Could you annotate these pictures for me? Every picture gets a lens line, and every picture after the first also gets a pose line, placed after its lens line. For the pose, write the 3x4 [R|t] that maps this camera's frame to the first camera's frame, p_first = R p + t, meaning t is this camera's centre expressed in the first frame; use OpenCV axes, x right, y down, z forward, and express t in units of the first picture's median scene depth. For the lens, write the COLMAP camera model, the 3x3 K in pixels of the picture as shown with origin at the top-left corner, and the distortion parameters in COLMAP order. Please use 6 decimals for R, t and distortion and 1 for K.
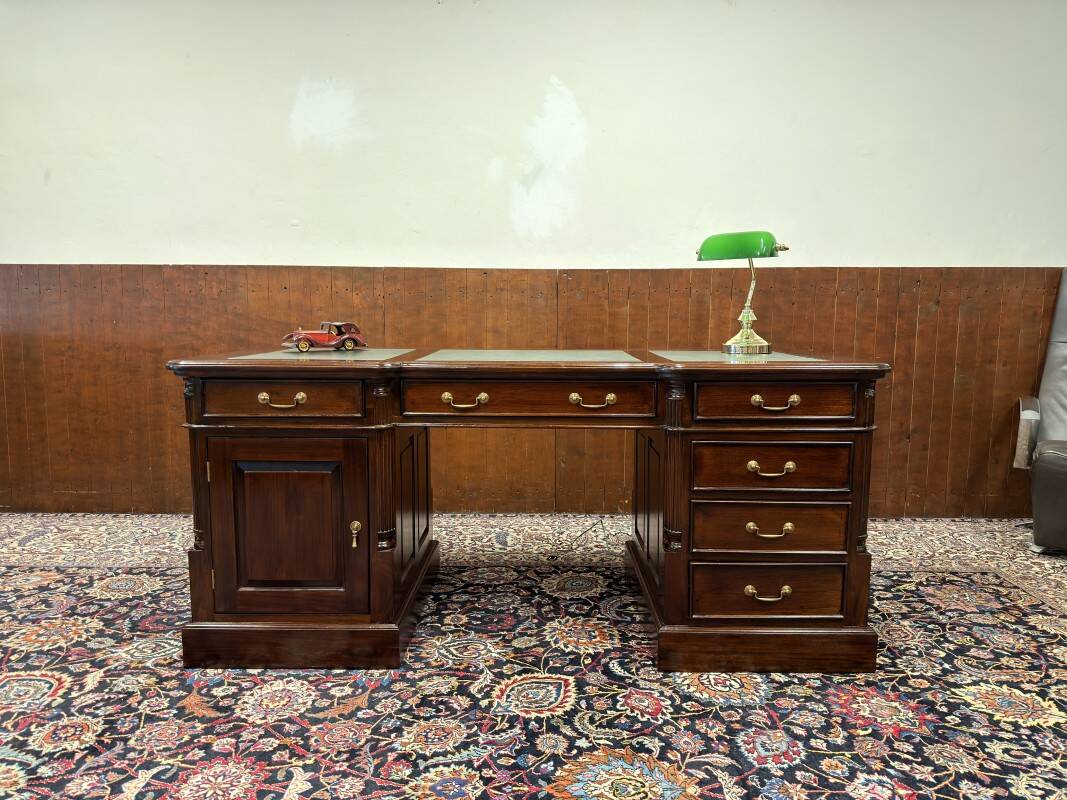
lens RADIAL K [[746.2, 0, 536.9], [0, 746.2, 400.2], [0, 0, 1]] dist [0.039132, -0.048136]
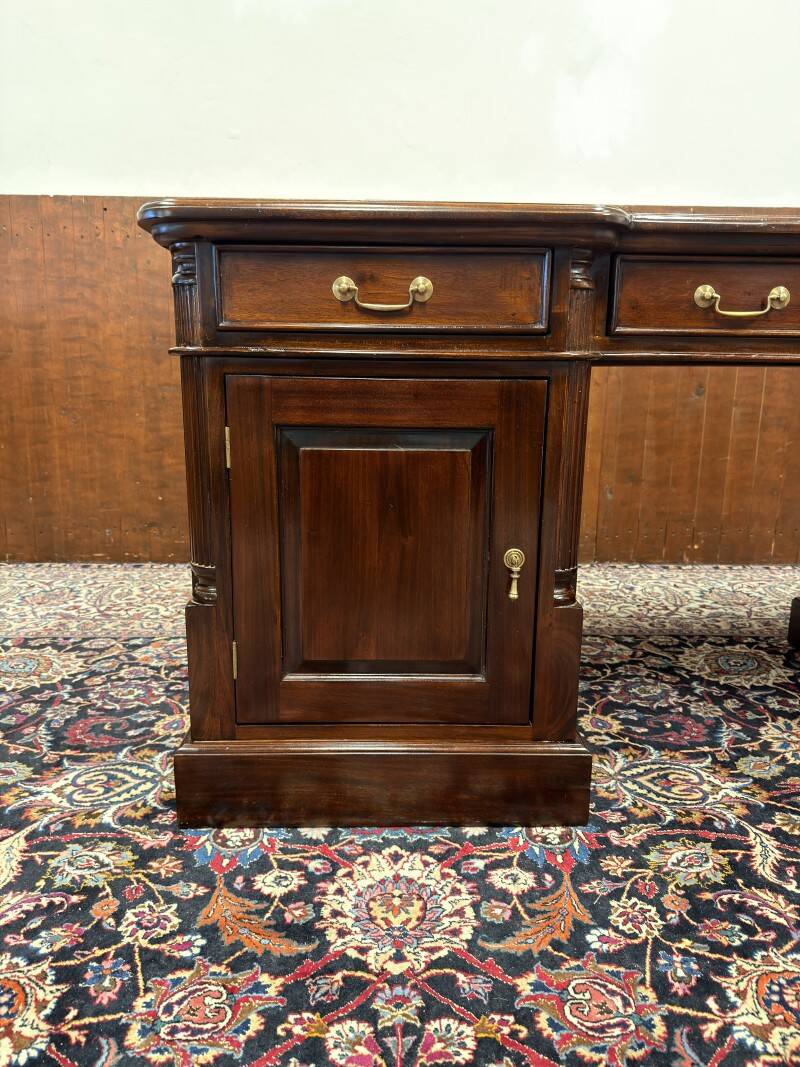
lens RADIAL K [[756.9, 0, 400.9], [0, 756.9, 535.6], [0, 0, 1]] dist [0.003048, -0.011675]
pose [[0.999513, 0.000841, 0.031188, -0.331751], [-0.003592, 0.996093, 0.088240, 0.106839], [-0.030992, -0.088309, 0.995611, 0.489303]]
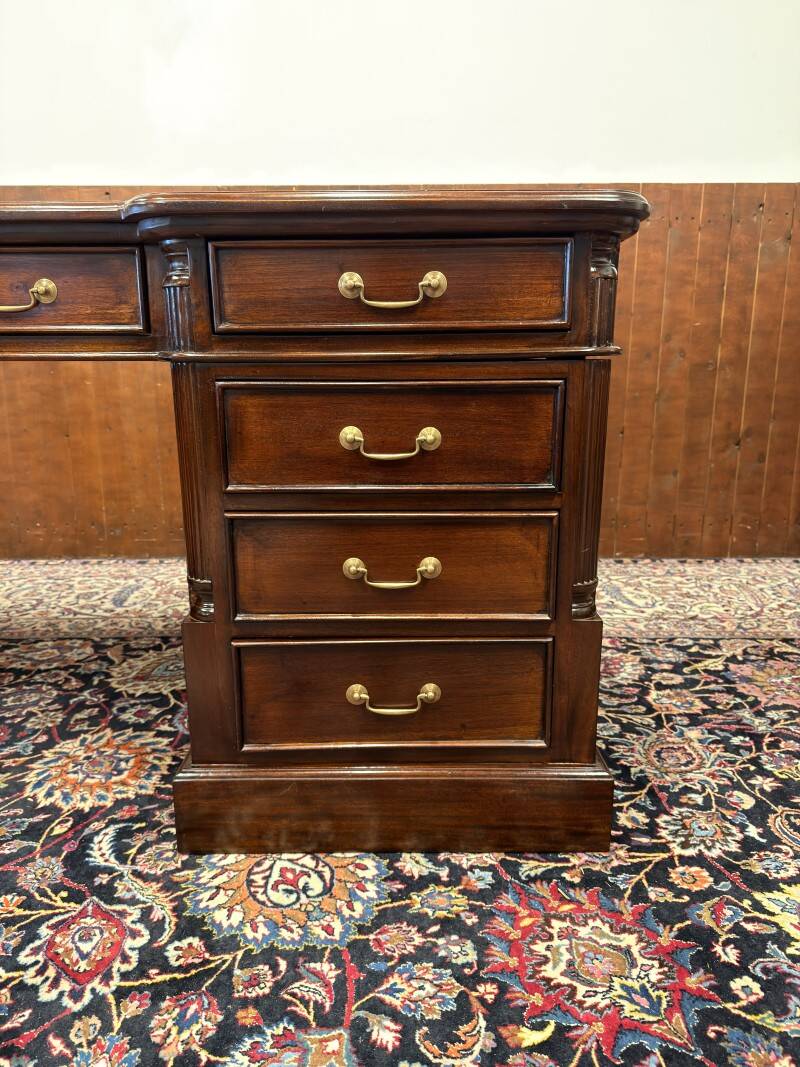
lens RADIAL K [[759.4, 0, 391.7], [0, 759.4, 534.3], [0, 0, 1]] dist [-0.001252, -0.005798]
pose [[0.999952, -0.009697, -0.001602, 0.306331], [0.009814, 0.994093, 0.108083, 0.094658], [0.000544, -0.108094, 0.994141, 0.515925]]
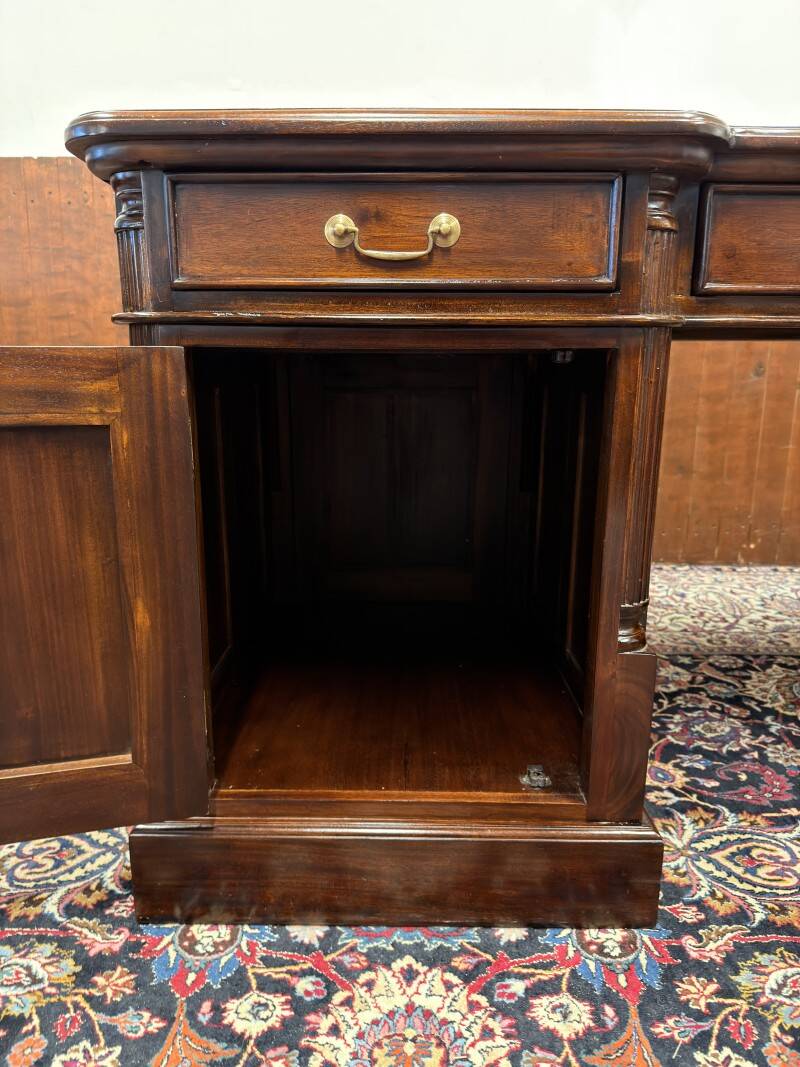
lens RADIAL K [[766.9, 0, 401.4], [0, 766.9, 535.4], [0, 0, 1]] dist [-0.040744, 0.031652]
pose [[0.999997, 0.002511, 0.000667, -0.324301], [-0.002568, 0.994115, 0.108303, 0.097151], [-0.000391, -0.108304, 0.994118, 0.606708]]
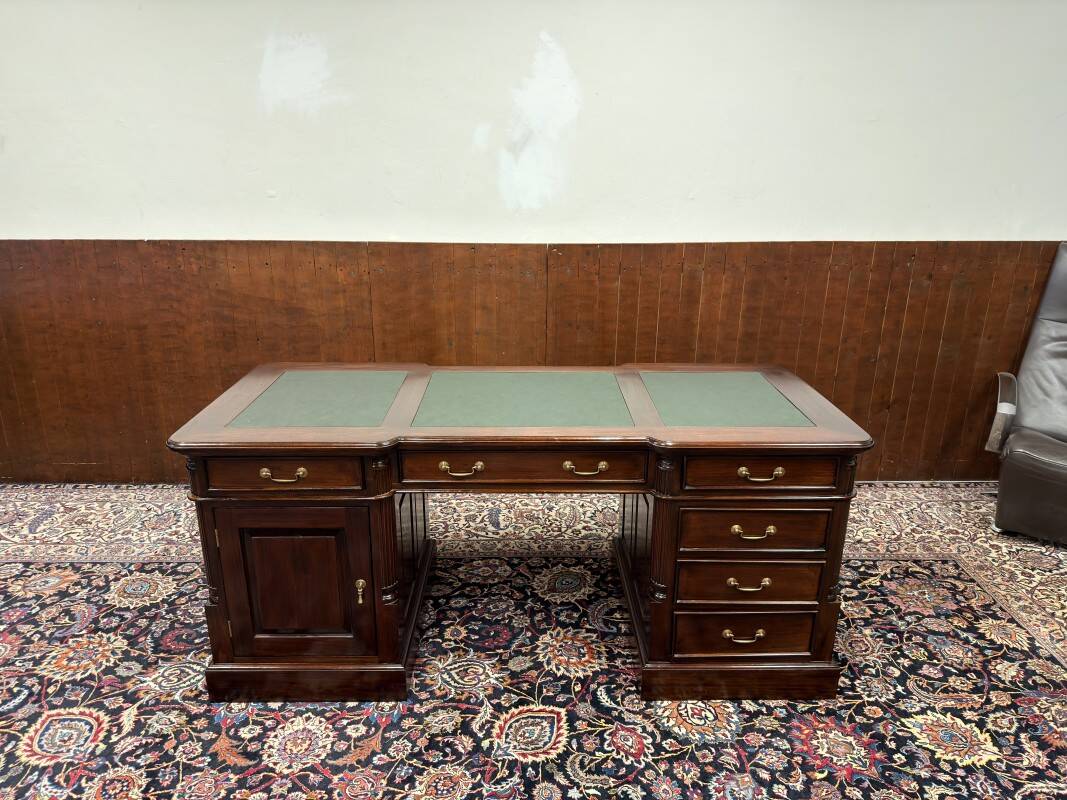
lens RADIAL K [[750.0, 0, 534.0], [0, 750.0, 401.3], [0, 0, 1]] dist [0.031912, -0.043267]
pose [[0.999822, -0.005753, 0.017970, -0.014352], [0.001936, 0.978633, 0.205606, -0.299286], [-0.018769, -0.205535, 0.978470, 0.005031]]
